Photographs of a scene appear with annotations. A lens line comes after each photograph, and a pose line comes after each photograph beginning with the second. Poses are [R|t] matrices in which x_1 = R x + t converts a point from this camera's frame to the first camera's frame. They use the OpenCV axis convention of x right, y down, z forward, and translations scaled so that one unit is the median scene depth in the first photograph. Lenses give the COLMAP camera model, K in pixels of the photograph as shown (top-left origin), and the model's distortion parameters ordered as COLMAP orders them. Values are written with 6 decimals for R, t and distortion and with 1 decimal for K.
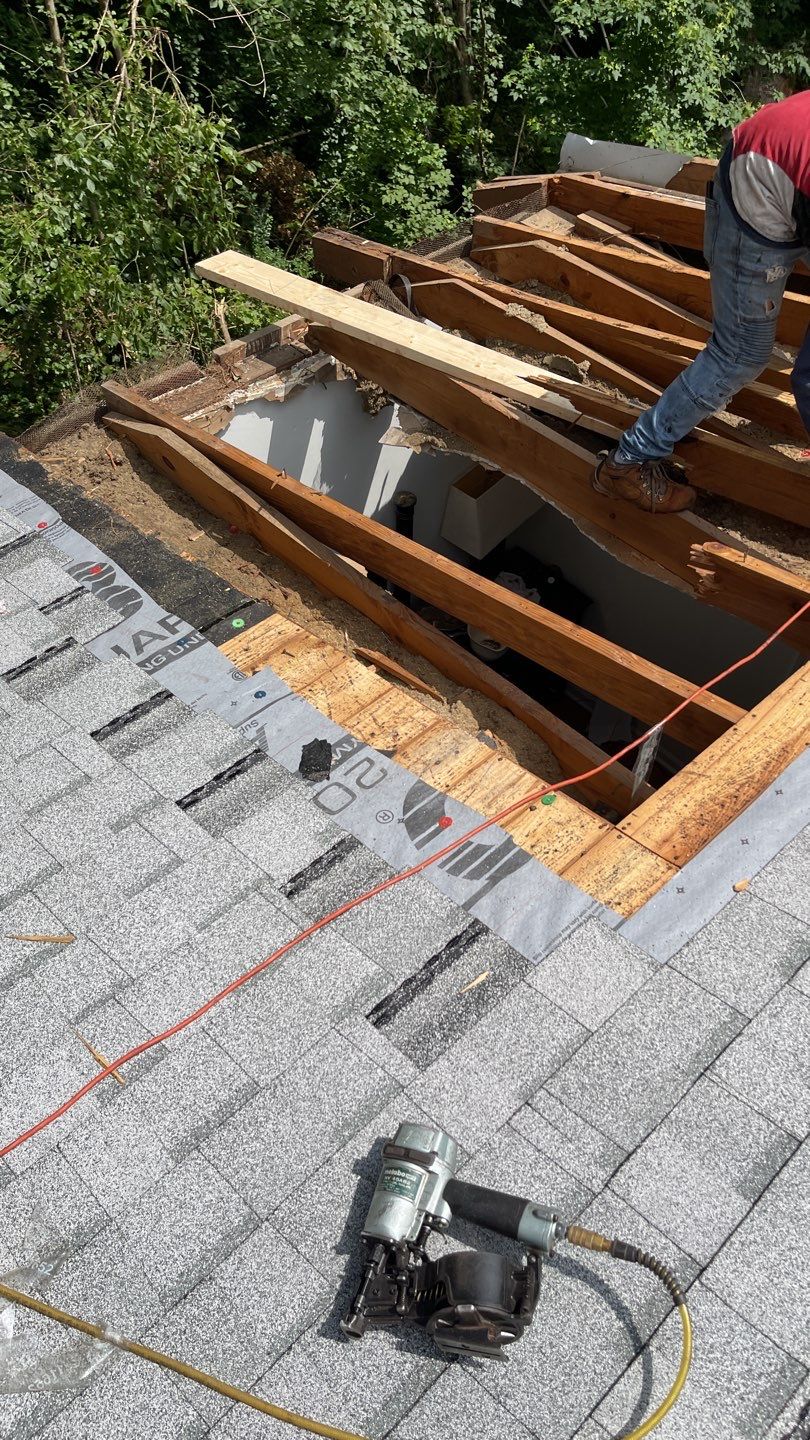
lens RADIAL K [[1116.0, 0, 409.9], [0, 1116.0, 739.8], [0, 0, 1]] dist [0.068756, -0.101561]
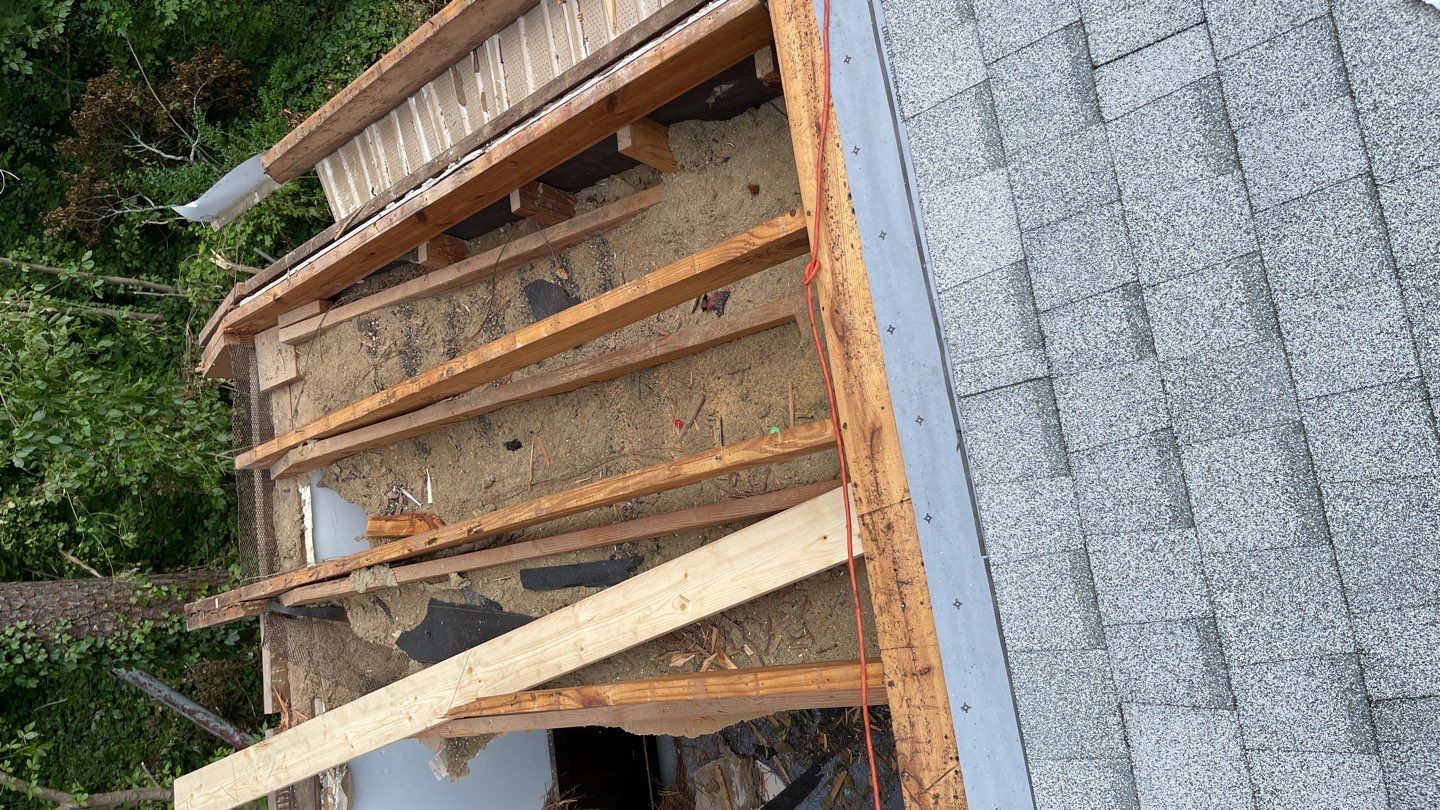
lens RADIAL K [[1117.5, 0, 720.0], [0, 1117.5, 405.0], [0, 0, 1]] dist [0.061583, -0.112182]
pose [[0.464563, -0.847992, -0.255129, 0.835064], [0.885531, 0.443545, 0.138214, -0.497488], [-0.004043, -0.290133, 0.956978, 0.386314]]
